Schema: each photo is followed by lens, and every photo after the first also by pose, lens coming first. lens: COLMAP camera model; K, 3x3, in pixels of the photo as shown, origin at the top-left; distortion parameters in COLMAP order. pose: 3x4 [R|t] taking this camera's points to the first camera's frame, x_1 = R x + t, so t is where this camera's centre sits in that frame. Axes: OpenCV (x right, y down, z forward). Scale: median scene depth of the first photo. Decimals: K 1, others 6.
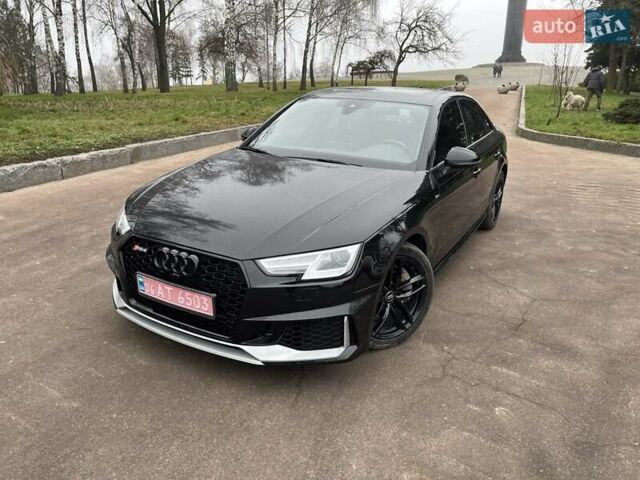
lens RADIAL K [[485.1, 0, 320.0], [0, 485.1, 240.0], [0, 0, 1]] dist [0.058079, -0.079474]
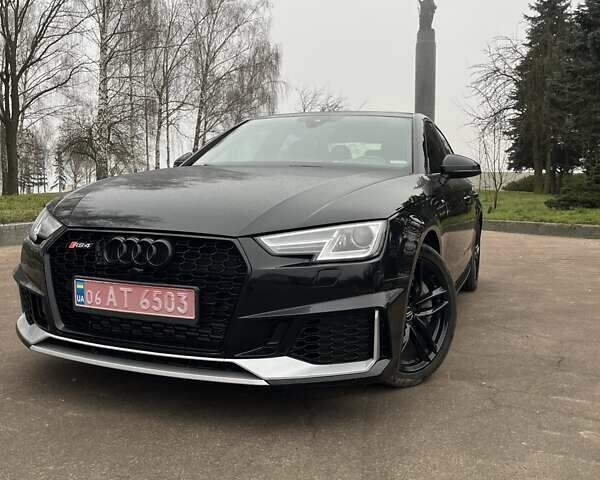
lens RADIAL K [[608.1, 0, 295.6], [0, 608.1, 231.5], [0, 0, 1]] dist [0.024778, -0.004855]
pose [[0.989050, -0.015136, 0.146800, -0.139705], [0.051186, 0.968162, -0.245036, 0.178456], [-0.138417, 0.249867, 0.958336, 0.064622]]
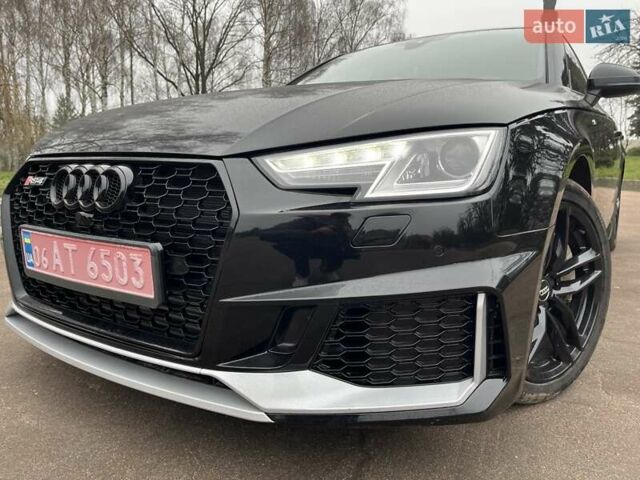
lens RADIAL K [[485.0, 0, 317.7], [0, 485.0, 231.8], [0, 0, 1]] dist [0.091293, -0.136249]
pose [[0.997091, -0.016243, -0.074463, -0.032496], [0.002456, 0.983367, -0.181615, 0.122091], [0.076175, 0.180904, 0.980546, 0.406713]]
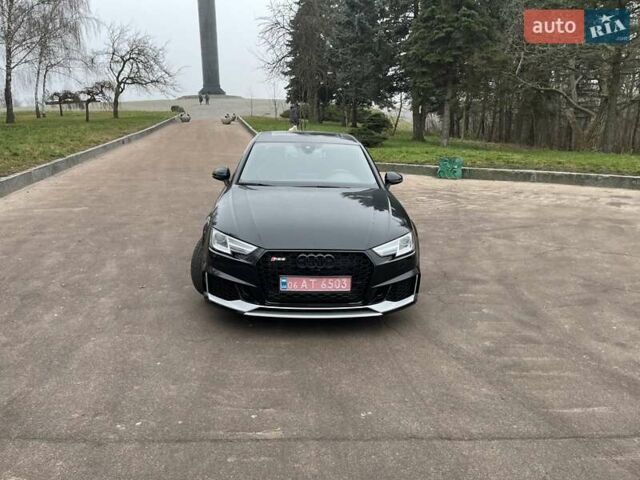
lens RADIAL K [[489.2, 0, 323.0], [0, 489.2, 228.2], [0, 0, 1]] dist [0.037123, -0.002971]
pose [[0.832172, -0.131610, 0.538673, -0.752158], [0.173216, 0.984512, -0.027054, -0.006299], [-0.526769, 0.115820, 0.842081, -0.181214]]
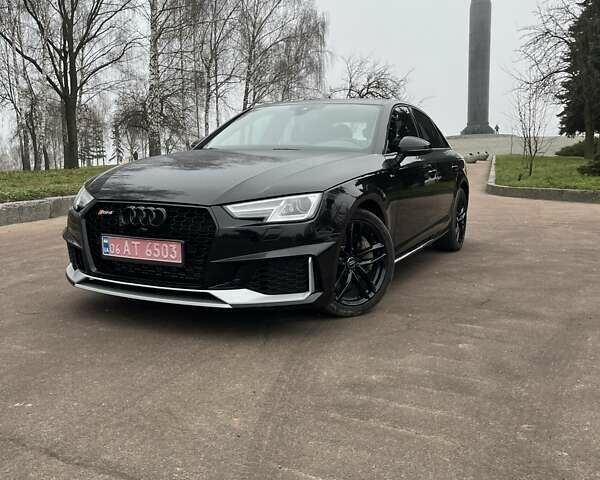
lens RADIAL K [[608.1, 0, 295.6], [0, 608.1, 231.5], [0, 0, 1]] dist [0.024778, -0.004855]
pose [[0.997920, -0.027986, 0.058079, -0.035463], [0.039046, 0.979212, -0.199047, 0.246761], [-0.051301, 0.200901, 0.978267, -0.196215]]
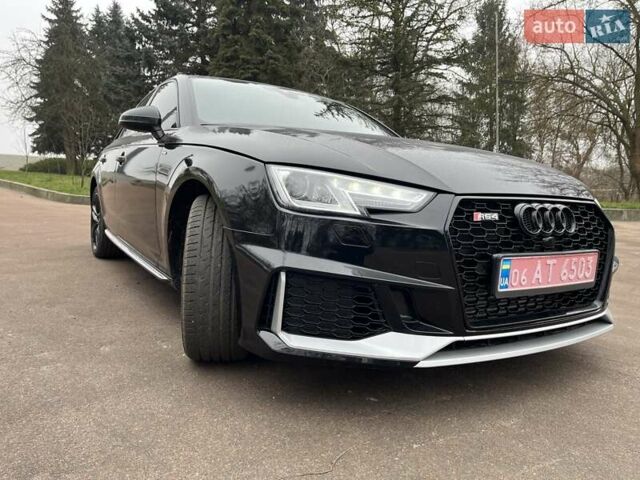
lens RADIAL K [[484.4, 0, 328.4], [0, 484.4, 221.1], [0, 0, 1]] dist [0.092646, -0.127815]
pose [[0.467233, -0.066299, 0.881645, -0.729318], [0.255566, 0.964744, -0.062891, 0.009176], [-0.846392, 0.254704, 0.467704, 0.671576]]
